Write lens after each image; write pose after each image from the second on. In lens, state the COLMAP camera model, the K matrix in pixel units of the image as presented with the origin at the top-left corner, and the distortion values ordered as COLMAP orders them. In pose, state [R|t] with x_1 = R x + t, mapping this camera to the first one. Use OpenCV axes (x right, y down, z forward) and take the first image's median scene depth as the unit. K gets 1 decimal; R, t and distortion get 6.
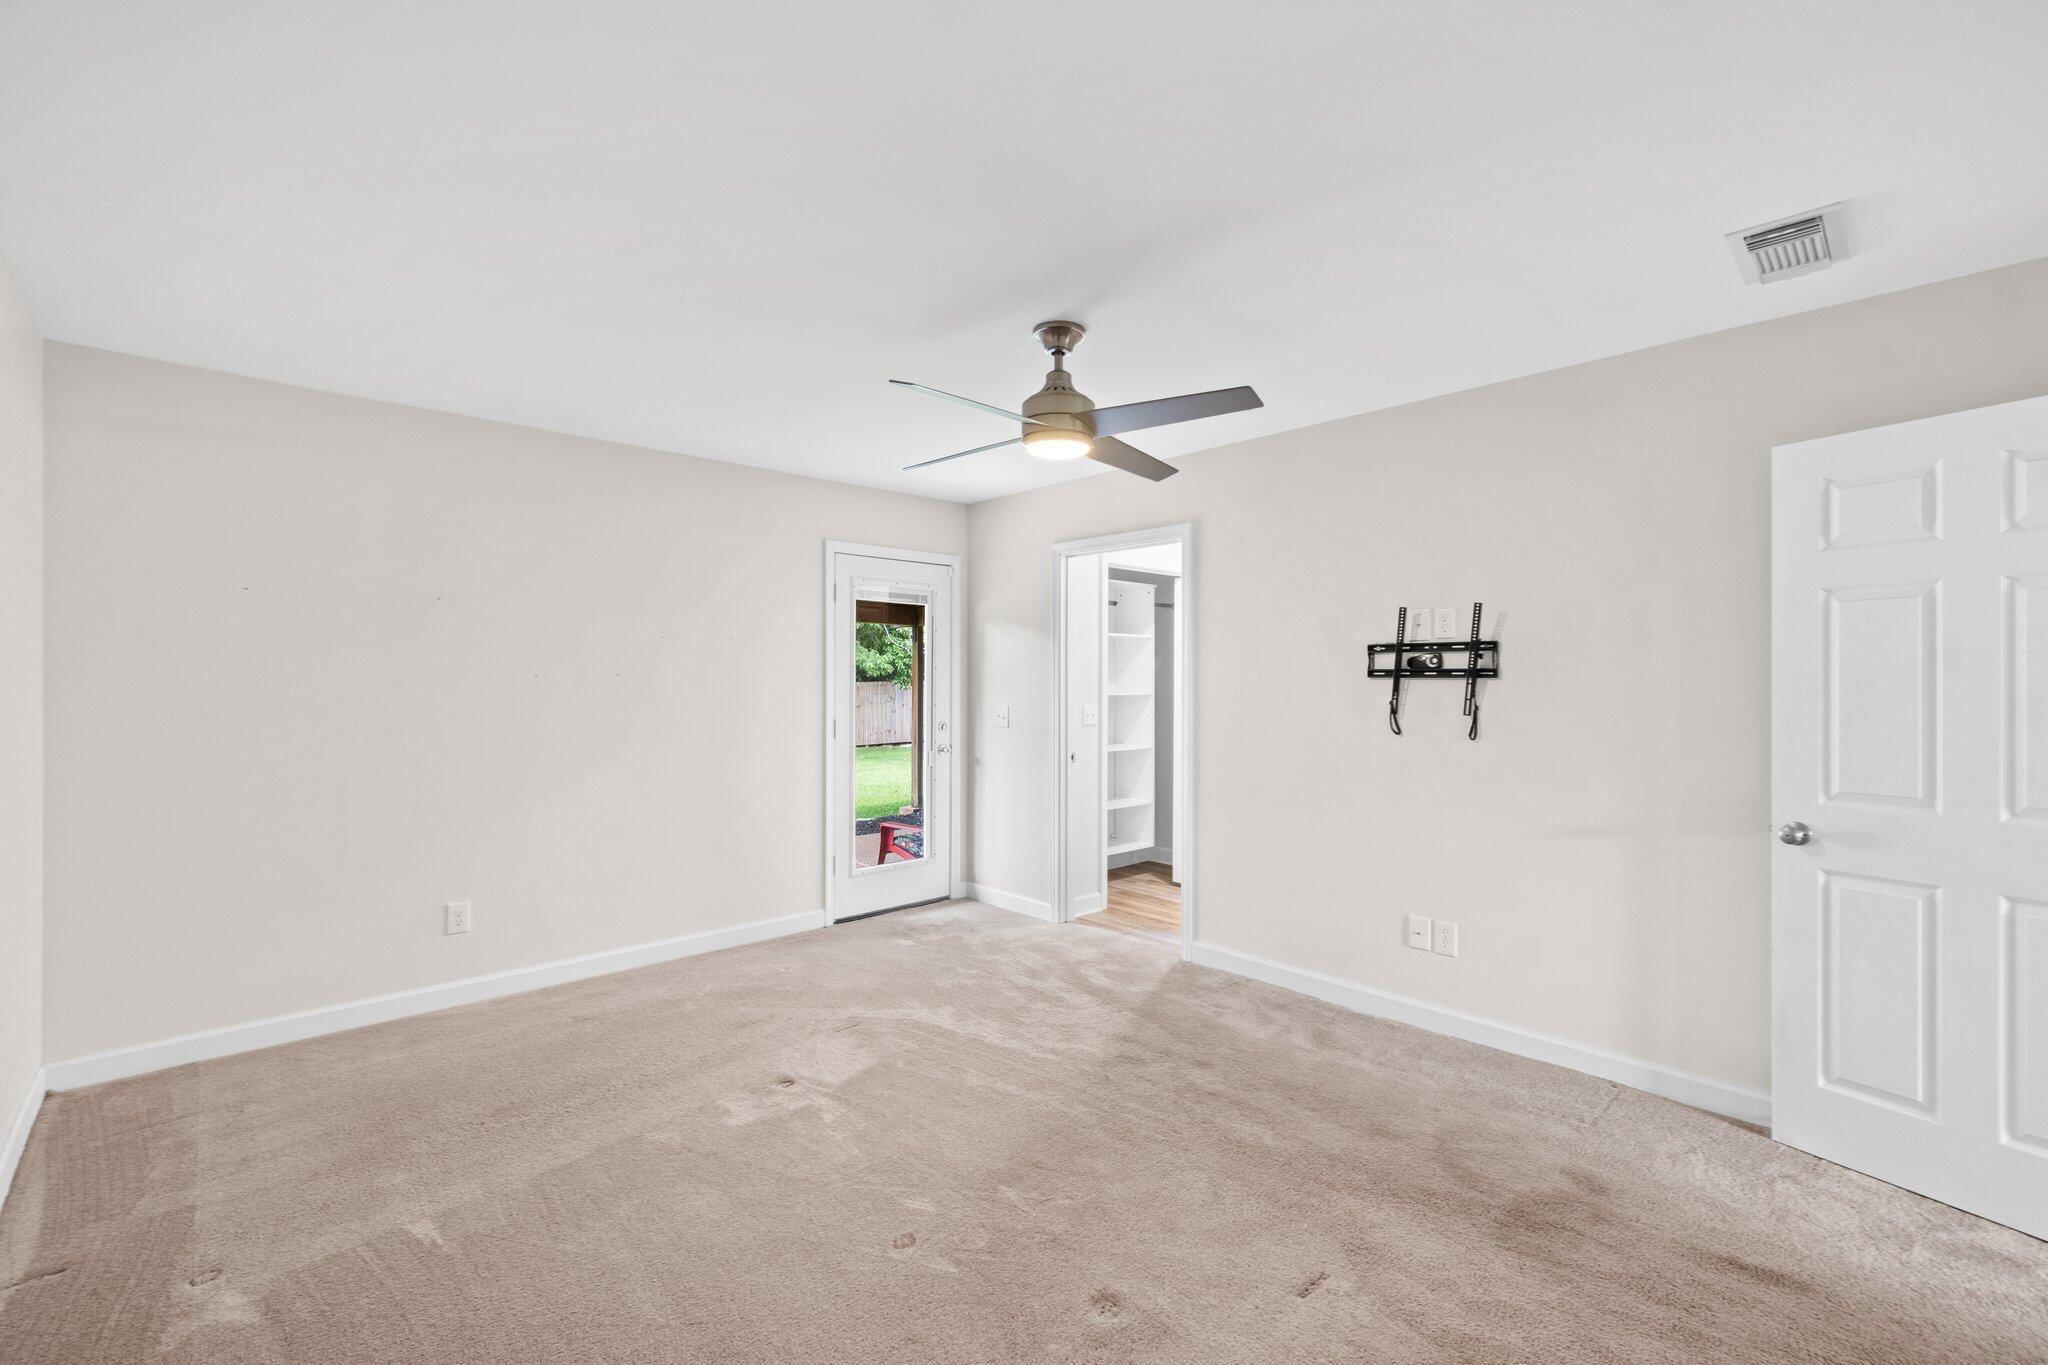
lens RADIAL K [[887.6, 0, 1019.3], [0, 887.6, 679.1], [0, 0, 1]] dist [-0.001450, 0.000415]
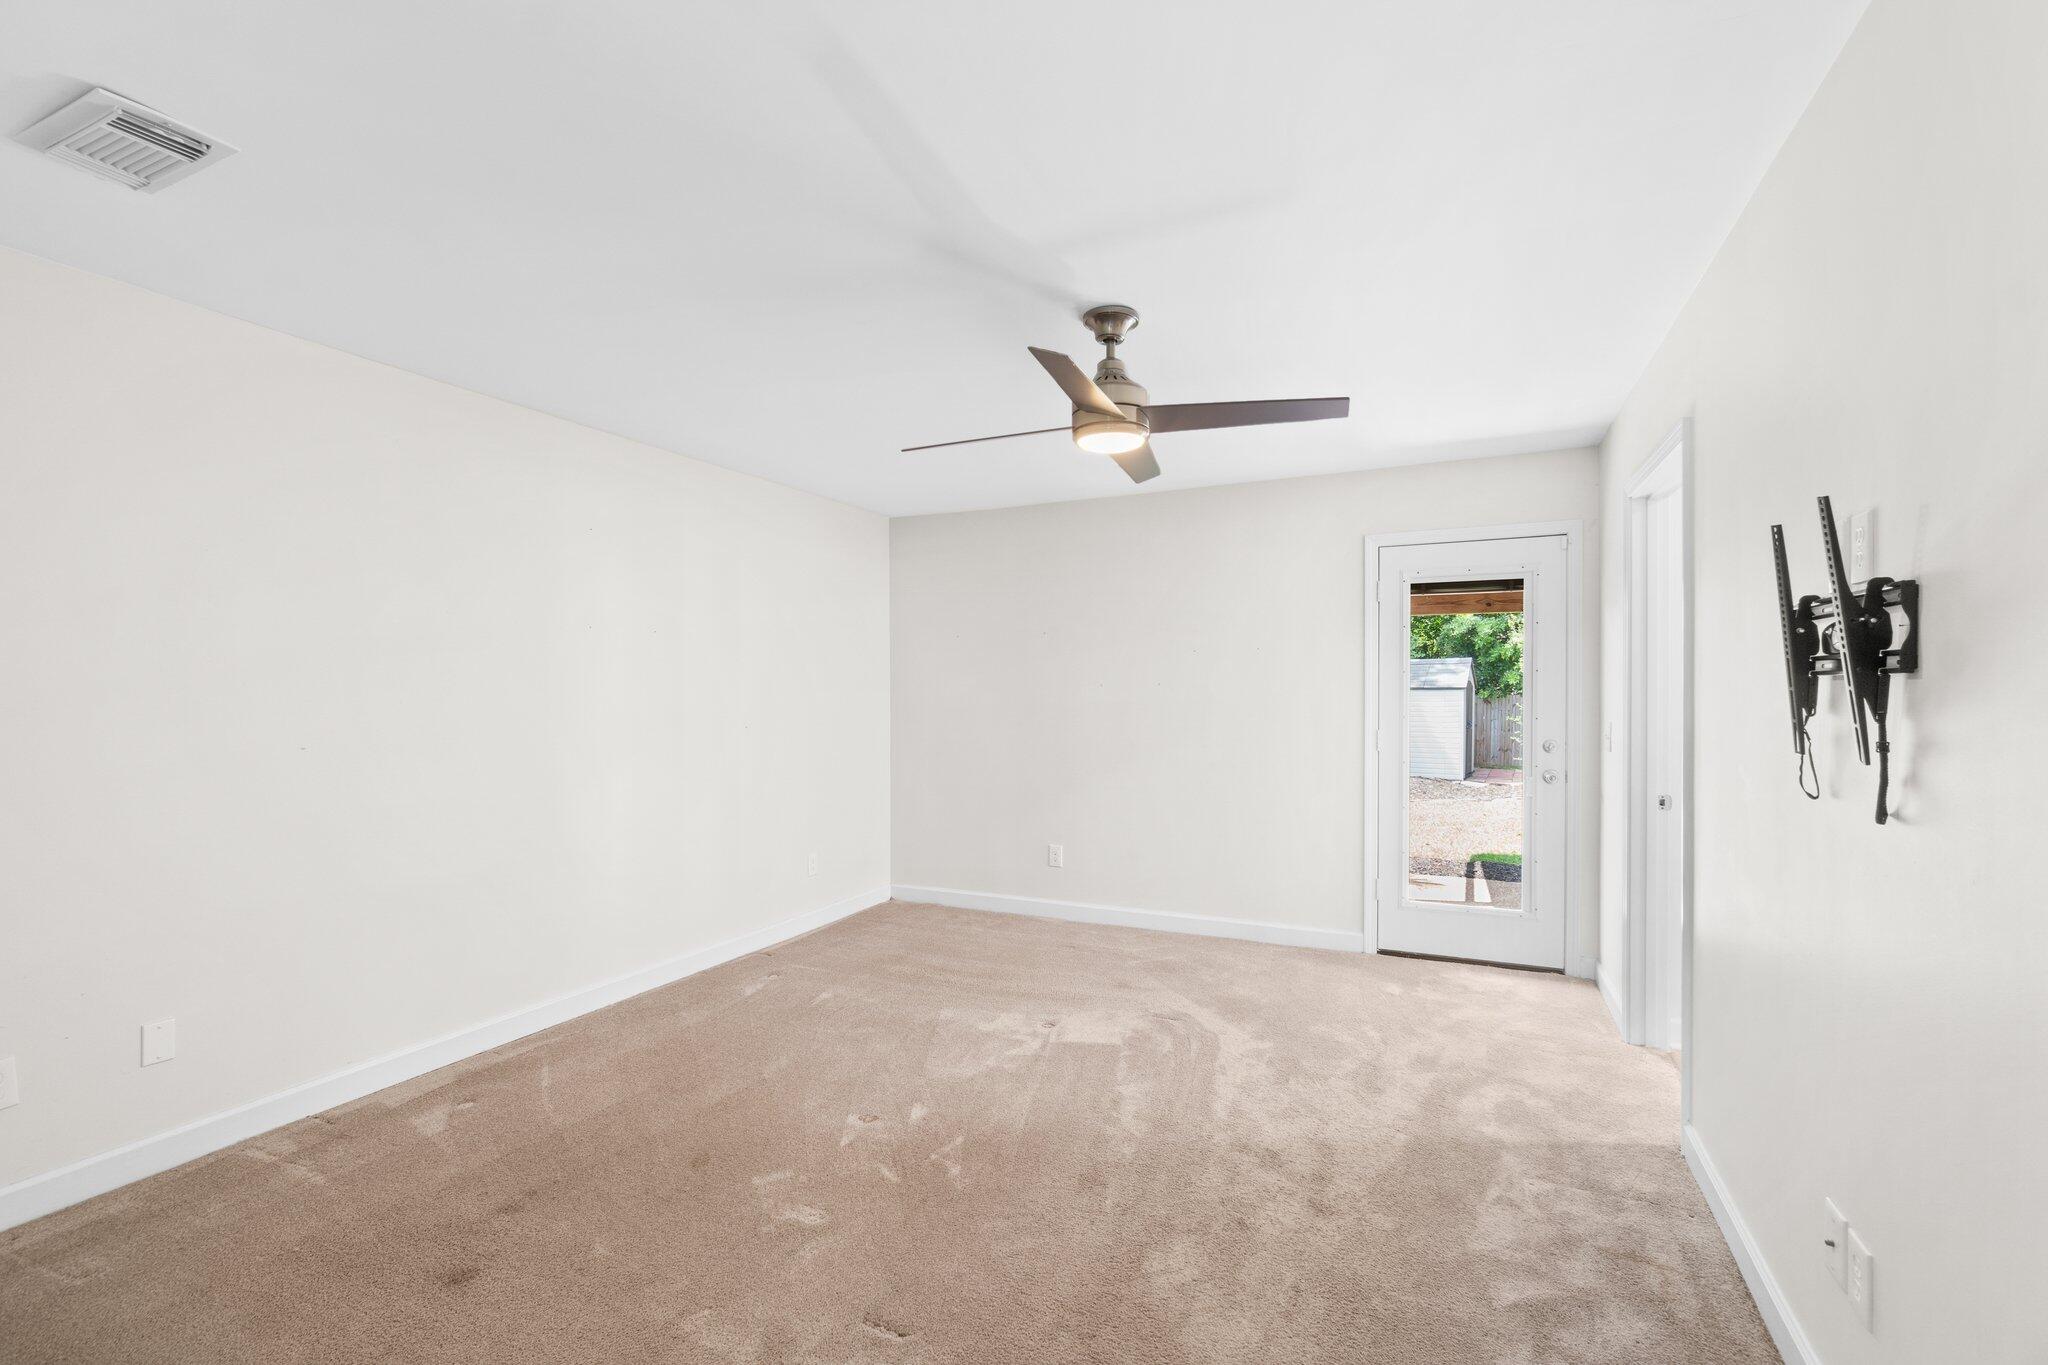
lens RADIAL K [[887.6, 0, 1021.5], [0, 887.6, 694.3], [0, 0, 1]] dist [-0.001450, 0.000415]
pose [[0.359723, -0.001151, -0.933059, 0.685781], [0.007306, 0.999972, 0.001584, 0.005146], [0.933031, -0.007387, 0.359721, 0.436313]]
